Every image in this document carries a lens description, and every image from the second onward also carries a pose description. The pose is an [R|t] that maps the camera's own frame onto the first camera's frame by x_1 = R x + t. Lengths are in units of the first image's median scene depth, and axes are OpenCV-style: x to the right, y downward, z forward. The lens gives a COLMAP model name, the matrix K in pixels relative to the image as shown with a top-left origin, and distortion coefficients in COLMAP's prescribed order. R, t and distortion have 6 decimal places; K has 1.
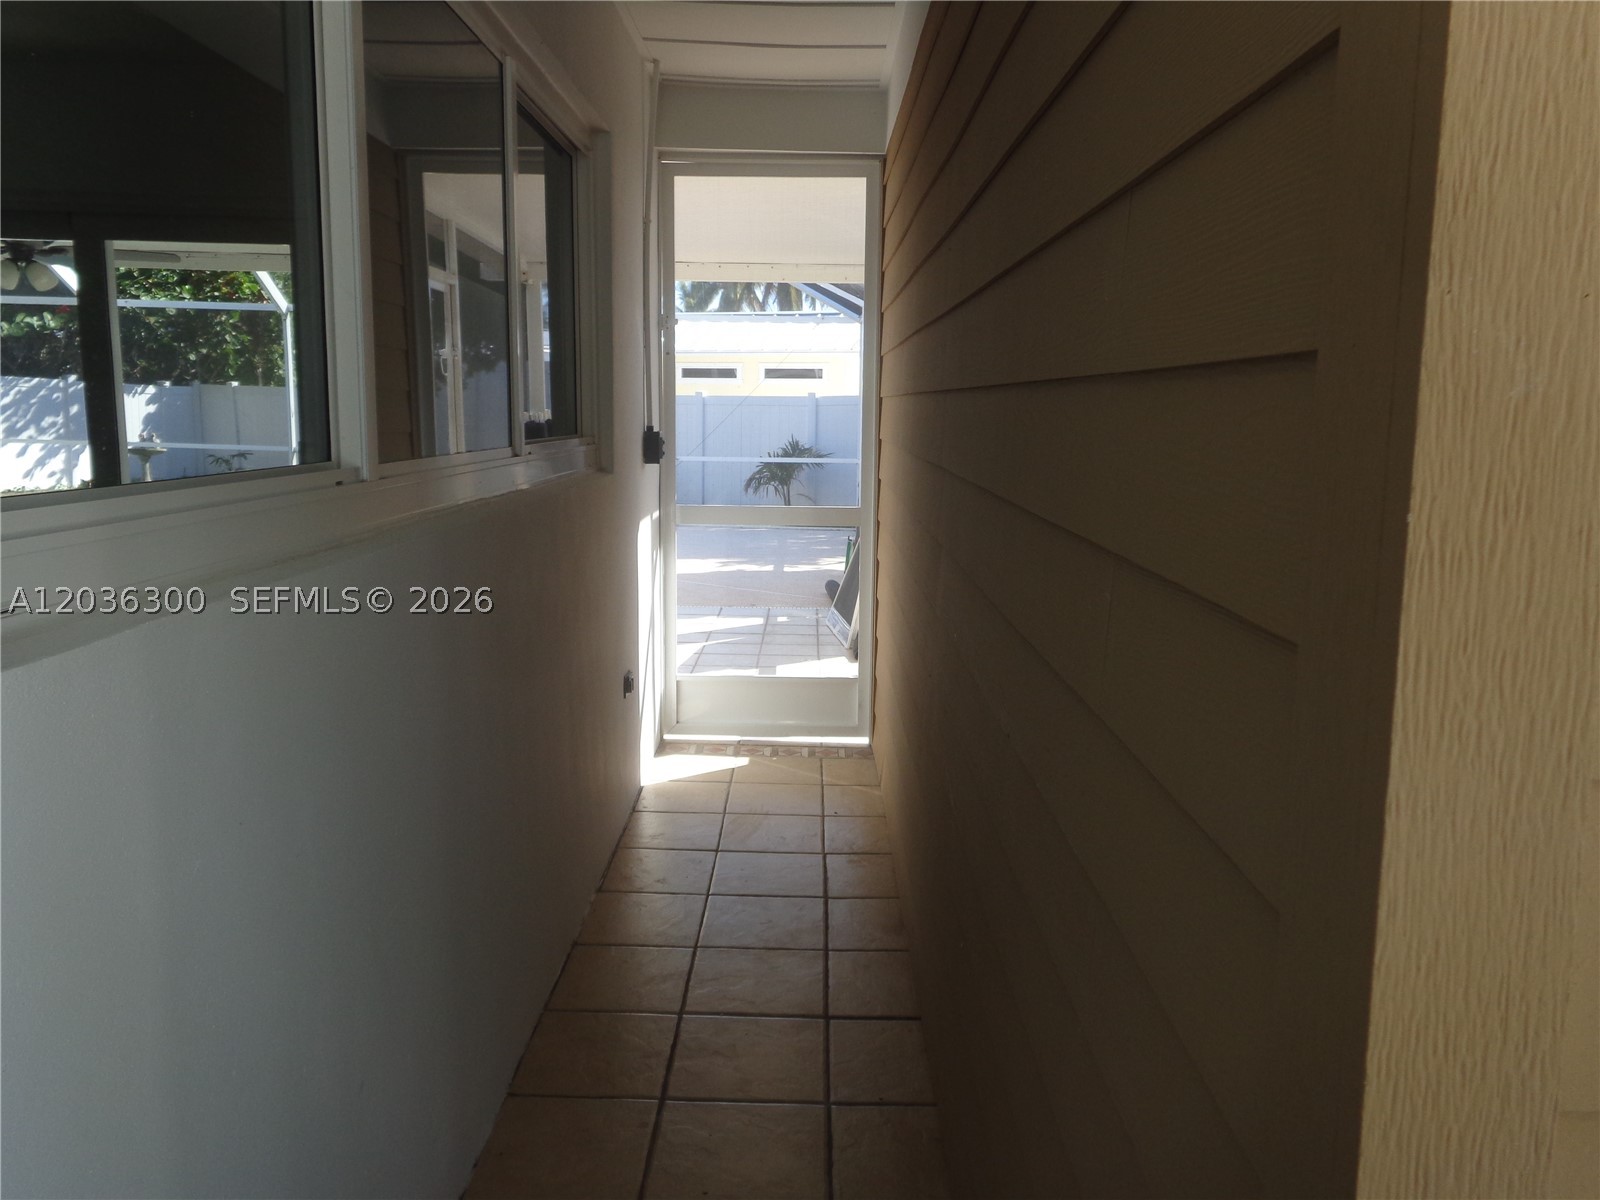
lens RADIAL K [[1201.7, 0, 802.2], [0, 1201.7, 610.1], [0, 0, 1]] dist [0.001498, -0.002590]
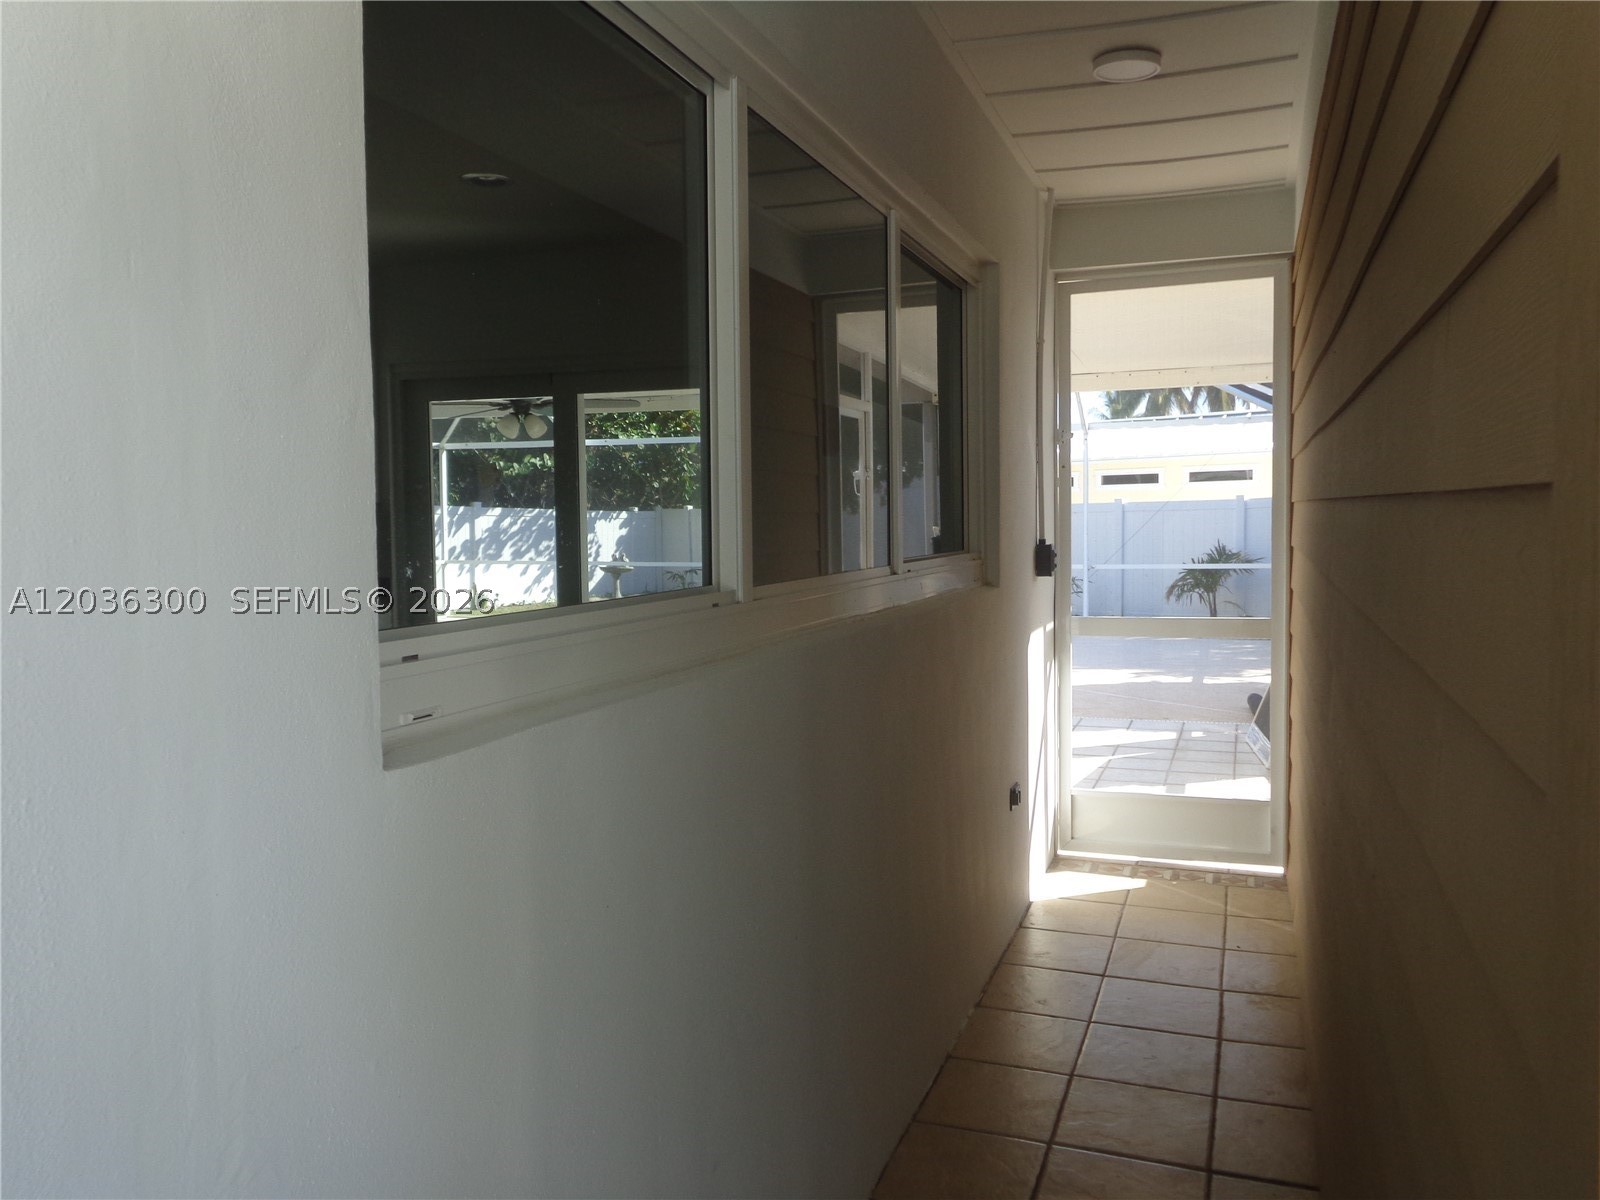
lens RADIAL K [[1201.7, 0, 798.4], [0, 1201.7, 605.4], [0, 0, 1]] dist [0.001498, -0.002590]
pose [[0.939269, -0.007654, -0.343096, 0.024664], [-0.024510, 0.995702, -0.089313, -0.002394], [0.342305, 0.092298, 0.935044, -0.007503]]
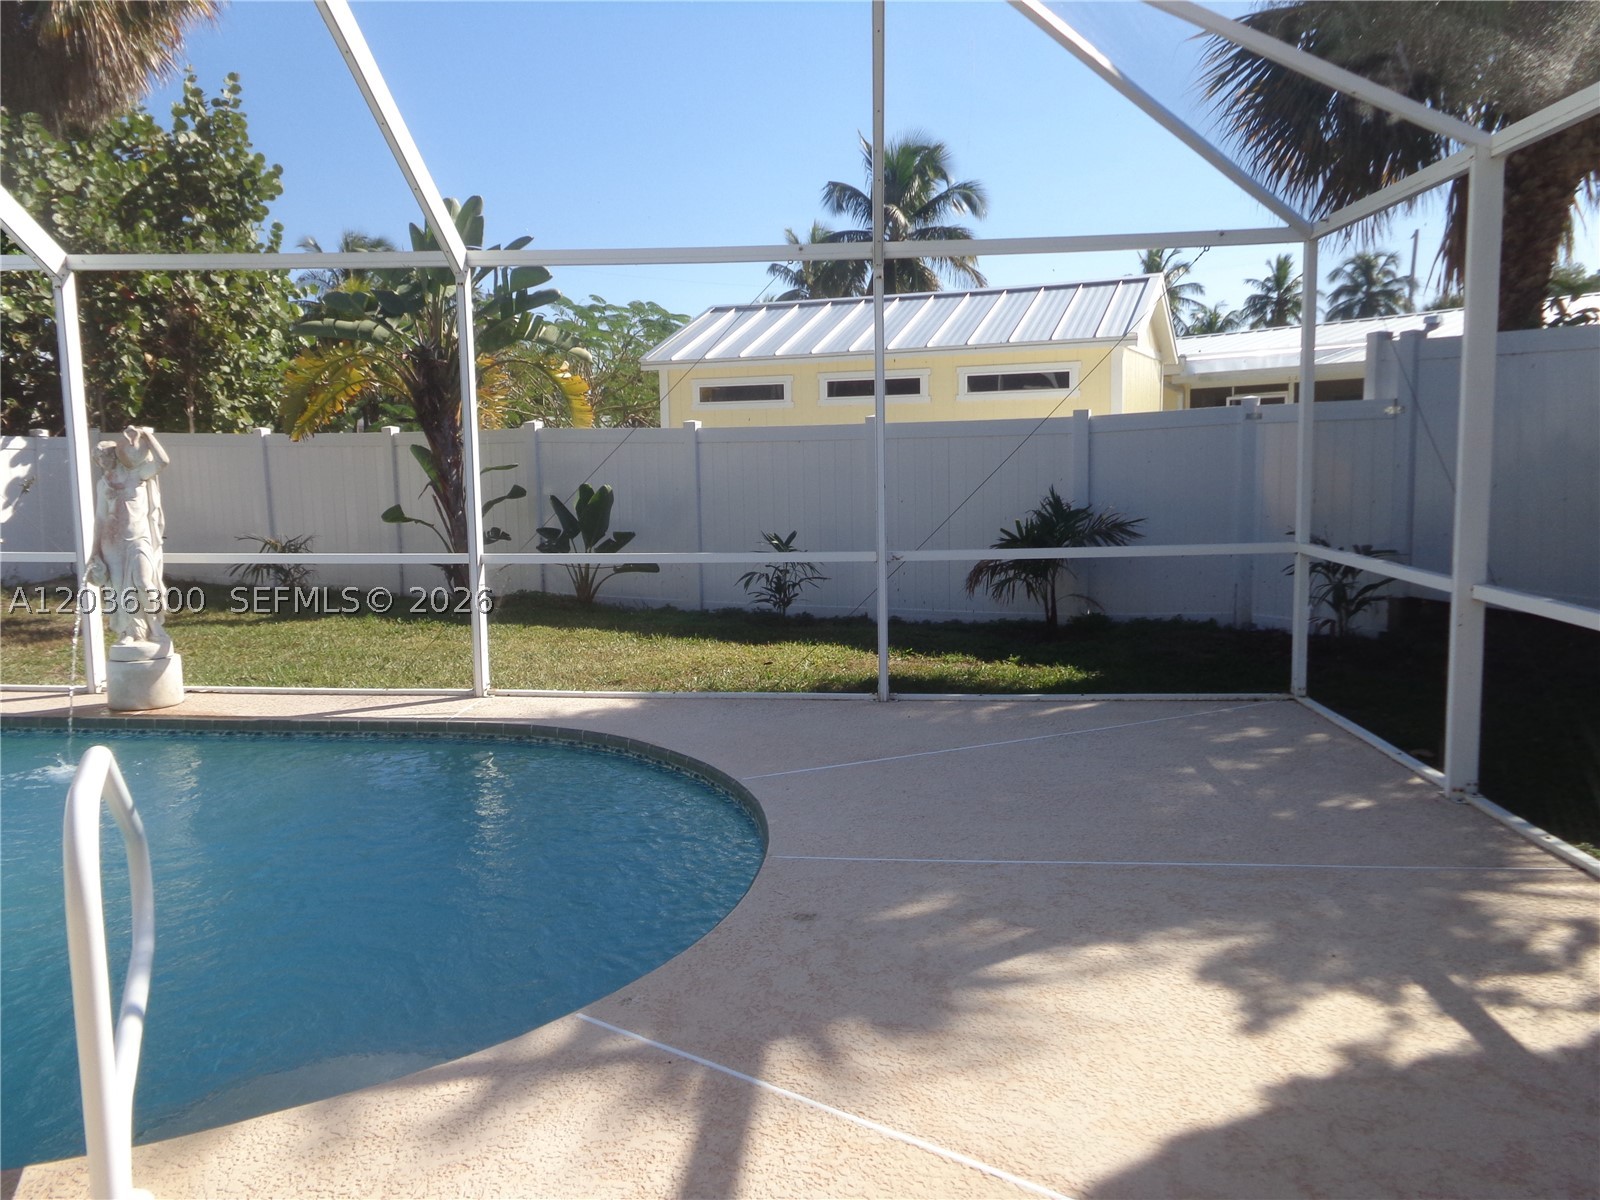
lens RADIAL K [[1201.7, 0, 807.8], [0, 1201.7, 591.9], [0, 0, 1]] dist [0.001498, -0.002590]
pose [[0.998557, -0.026961, -0.046440, -0.437256], [0.025097, 0.998874, -0.040255, -0.352053], [0.047473, 0.039031, 0.998110, 1.998726]]
